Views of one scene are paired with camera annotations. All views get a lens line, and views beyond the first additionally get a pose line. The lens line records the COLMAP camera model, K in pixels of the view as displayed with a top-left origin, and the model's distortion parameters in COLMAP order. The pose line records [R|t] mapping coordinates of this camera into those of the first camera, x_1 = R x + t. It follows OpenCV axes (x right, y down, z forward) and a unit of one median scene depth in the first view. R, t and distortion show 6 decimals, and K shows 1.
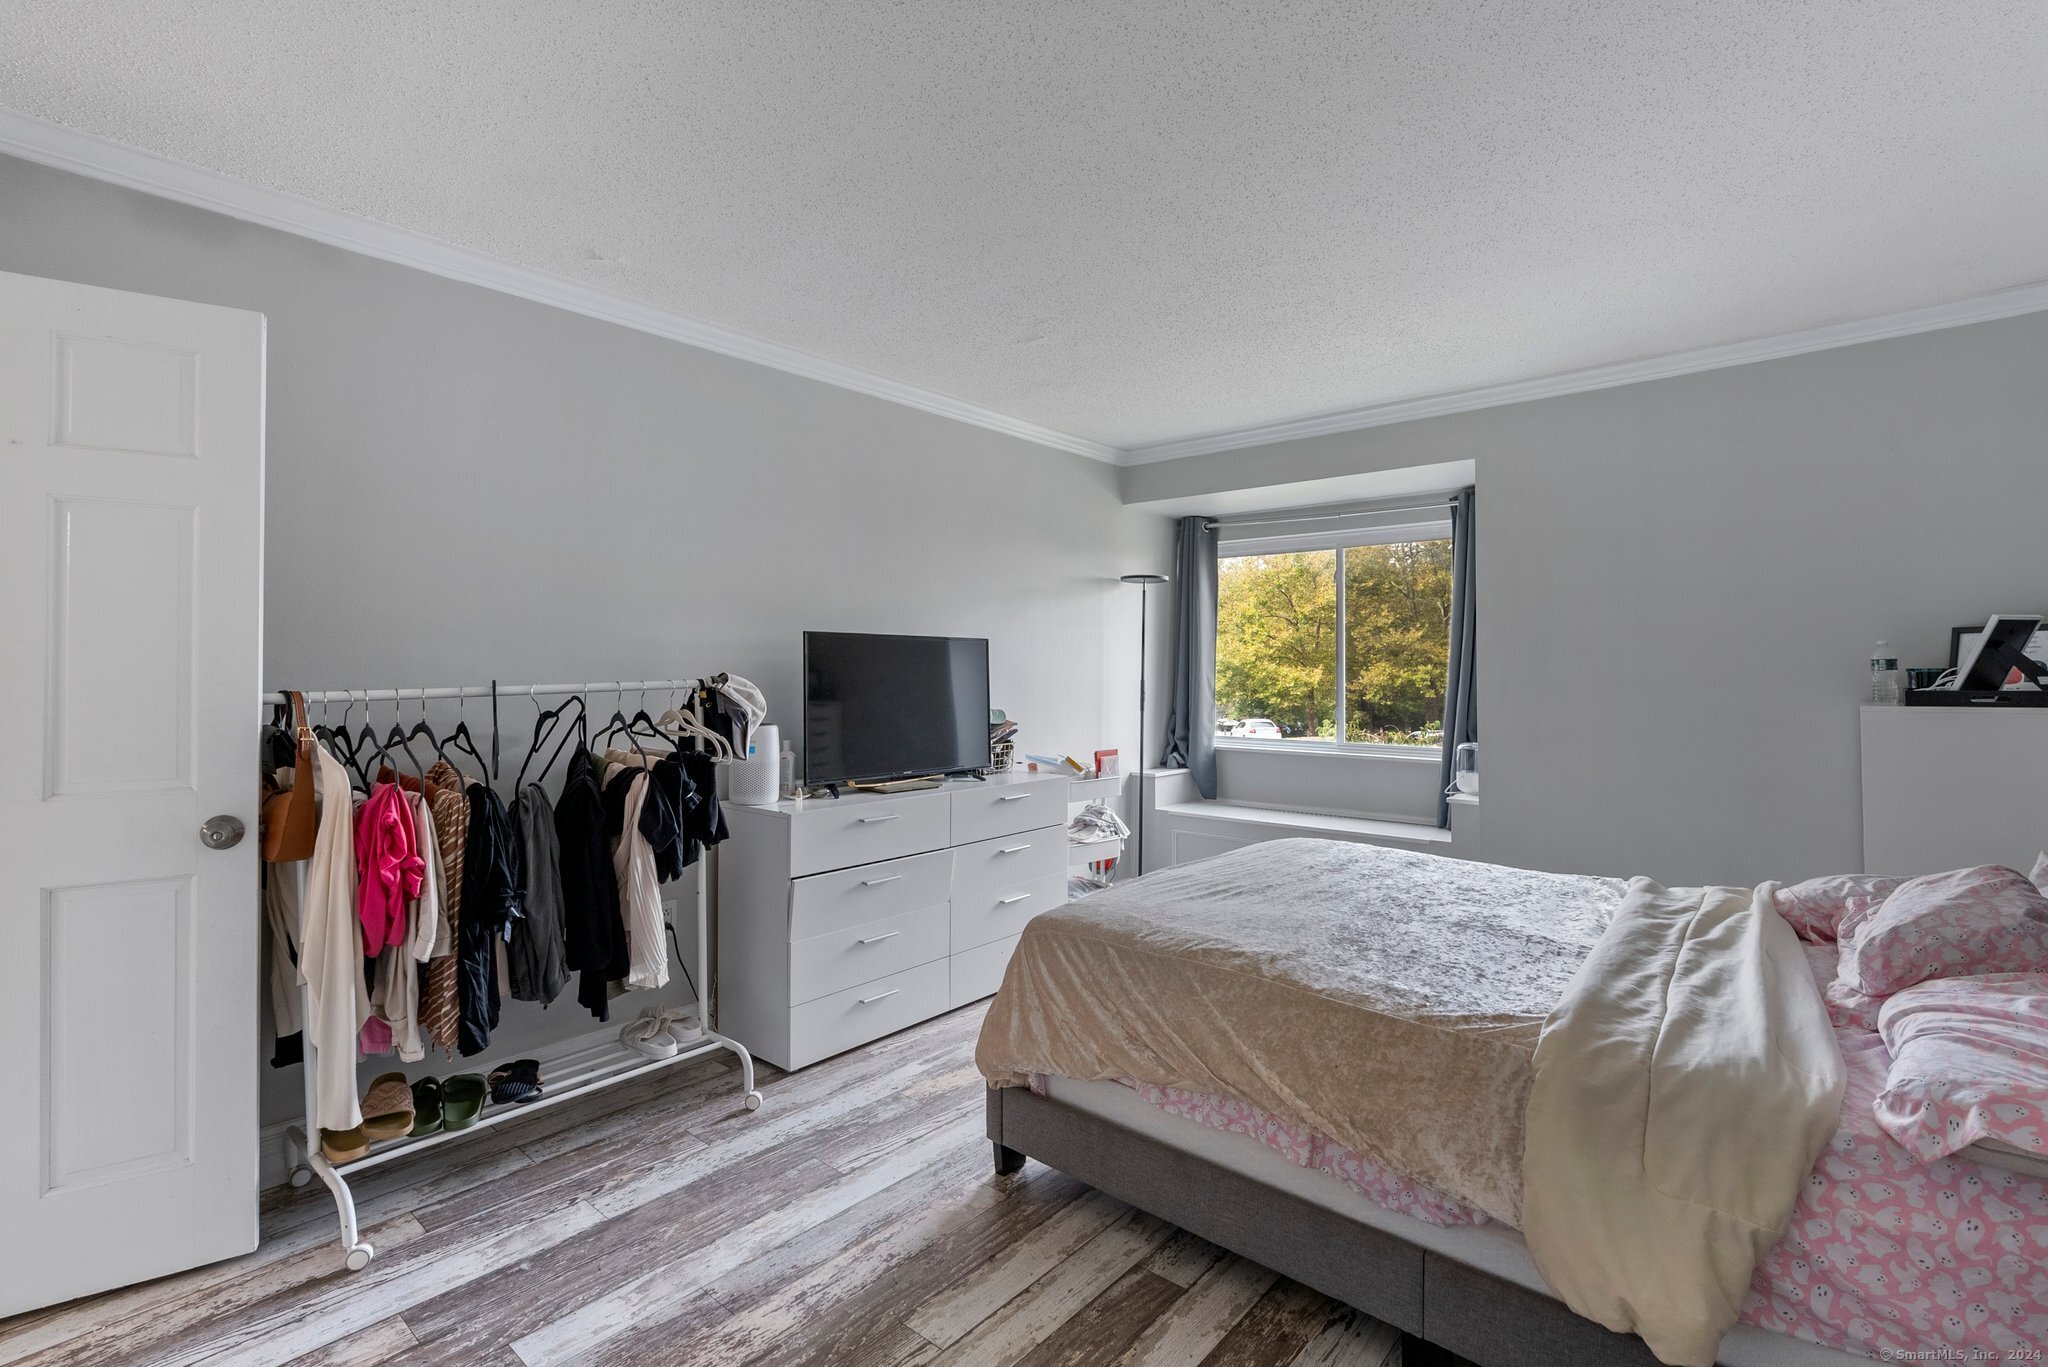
lens RADIAL K [[944.2, 0, 1033.1], [0, 944.2, 674.0], [0, 0, 1]] dist [-0.003560, 0.000220]
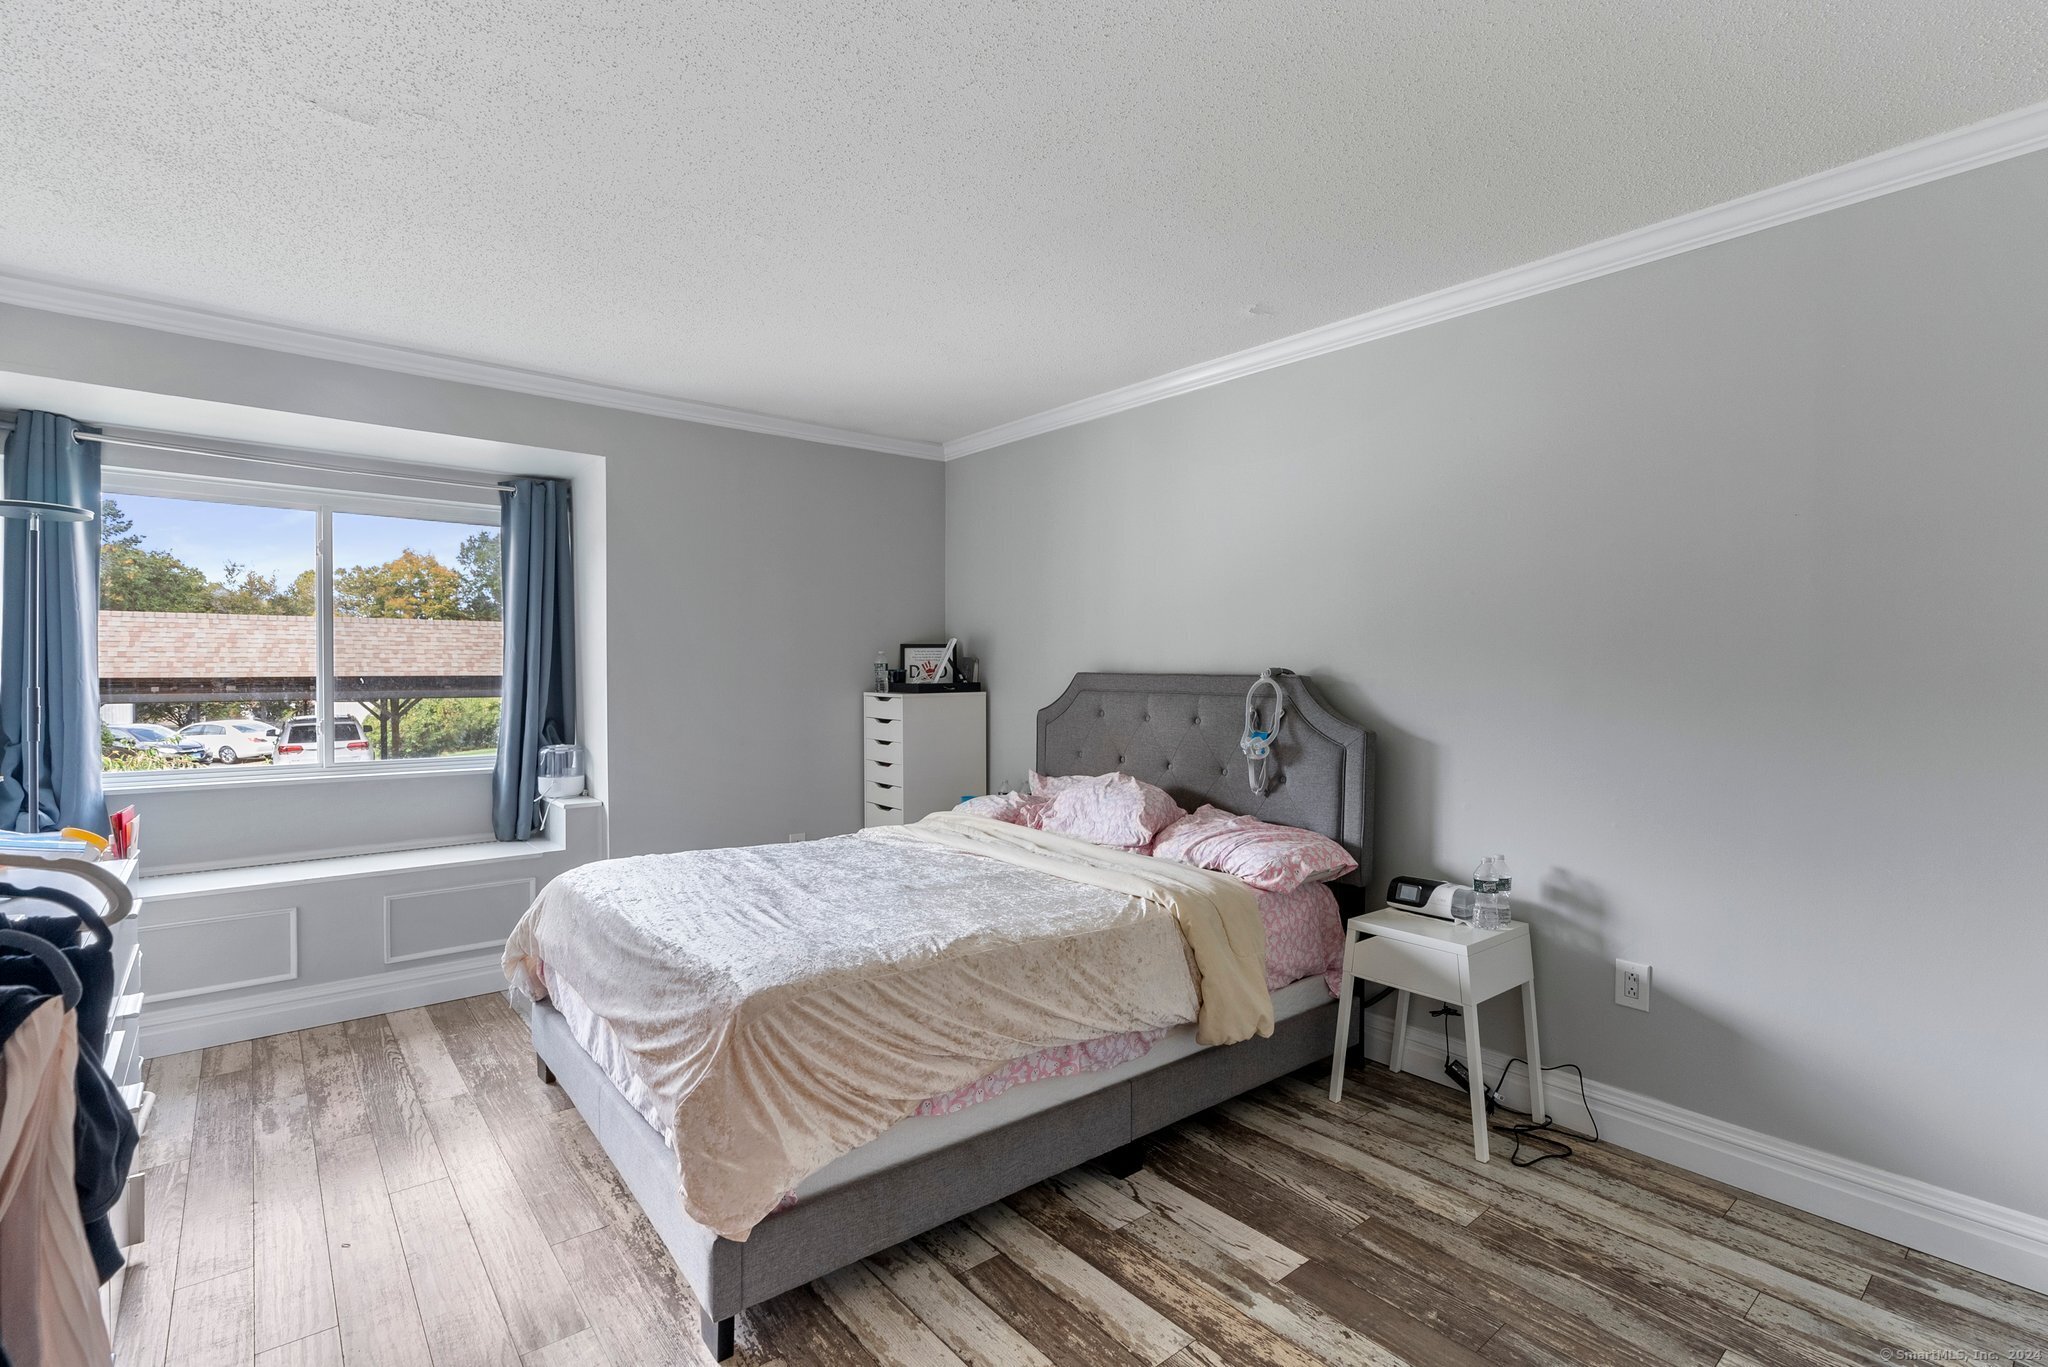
lens RADIAL K [[944.2, 0, 1033.1], [0, 944.2, 674.0], [0, 0, 1]] dist [-0.003560, 0.000220]
pose [[0.169472, -0.010411, 0.985480, -0.809234], [0.001406, 0.999946, 0.010322, -0.017308], [-0.985534, -0.000364, 0.169477, 0.717533]]
